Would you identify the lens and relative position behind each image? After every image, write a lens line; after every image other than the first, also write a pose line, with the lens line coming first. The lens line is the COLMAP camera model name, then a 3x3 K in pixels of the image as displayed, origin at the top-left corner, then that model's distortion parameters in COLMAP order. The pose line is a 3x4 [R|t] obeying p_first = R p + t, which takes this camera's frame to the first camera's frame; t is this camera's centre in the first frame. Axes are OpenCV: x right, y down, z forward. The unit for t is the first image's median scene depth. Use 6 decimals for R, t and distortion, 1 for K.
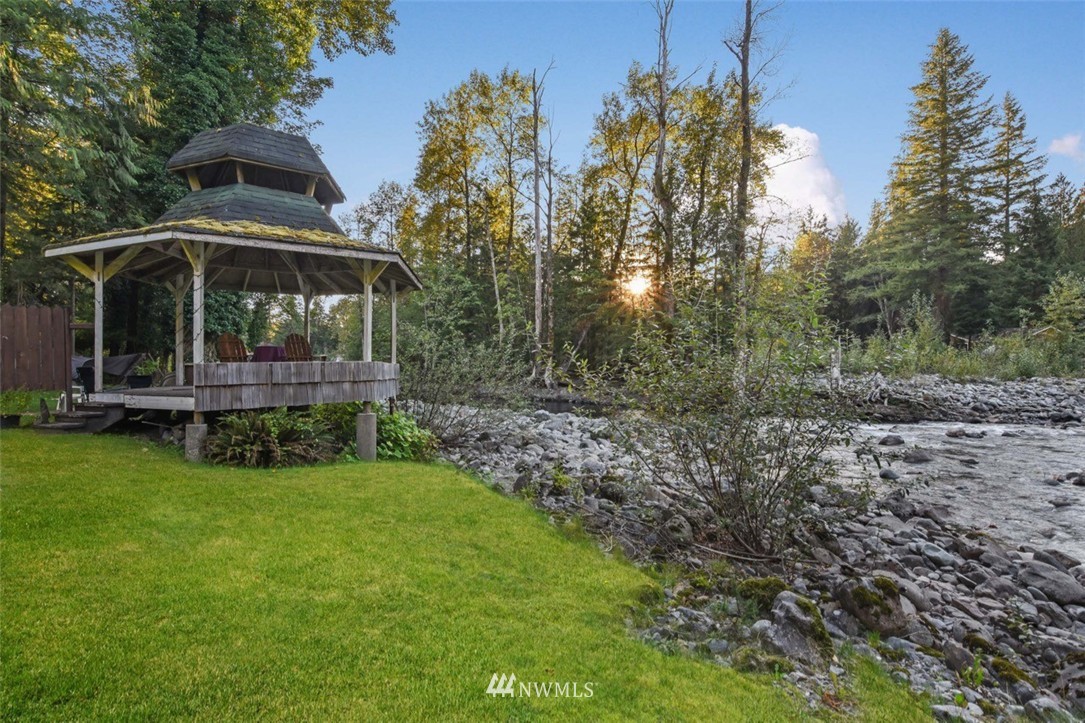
lens RADIAL K [[558.6, 0, 543.0], [0, 558.6, 363.9], [0, 0, 1]] dist [-0.000805, -0.002040]
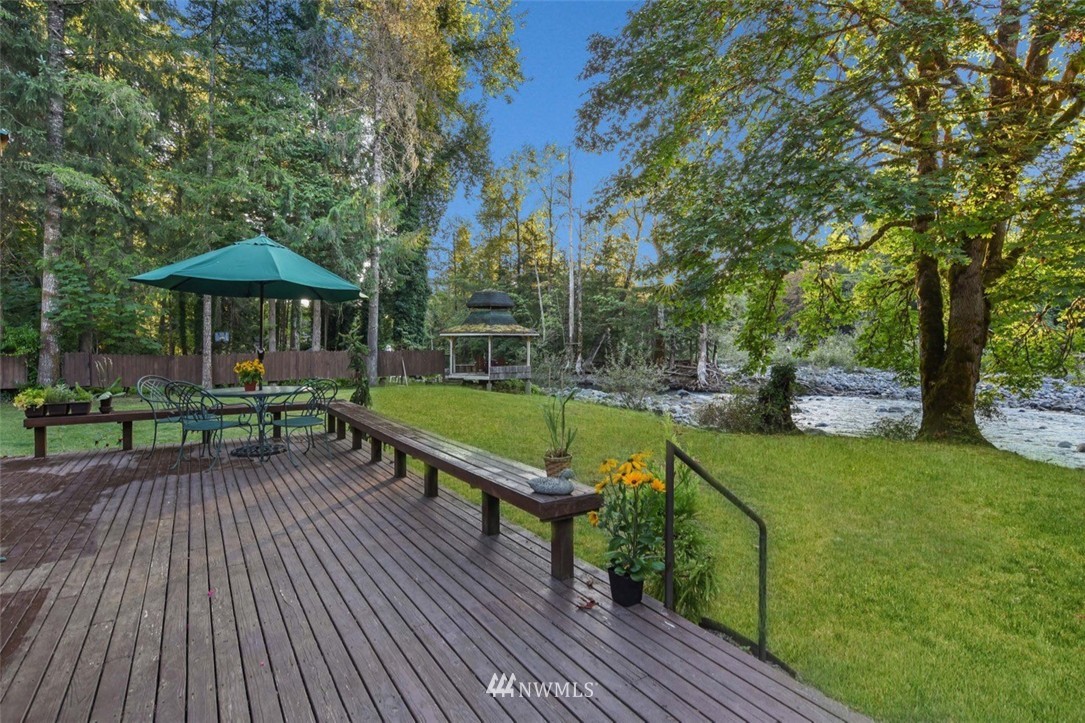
lens RADIAL K [[558.6, 0, 541.1], [0, 558.6, 357.5], [0, 0, 1]] dist [-0.000805, -0.002040]
pose [[0.998852, 0.003791, -0.047752, -0.014923], [-0.003225, 0.999924, 0.011912, -0.014782], [0.047793, -0.011744, 0.998788, -0.361377]]
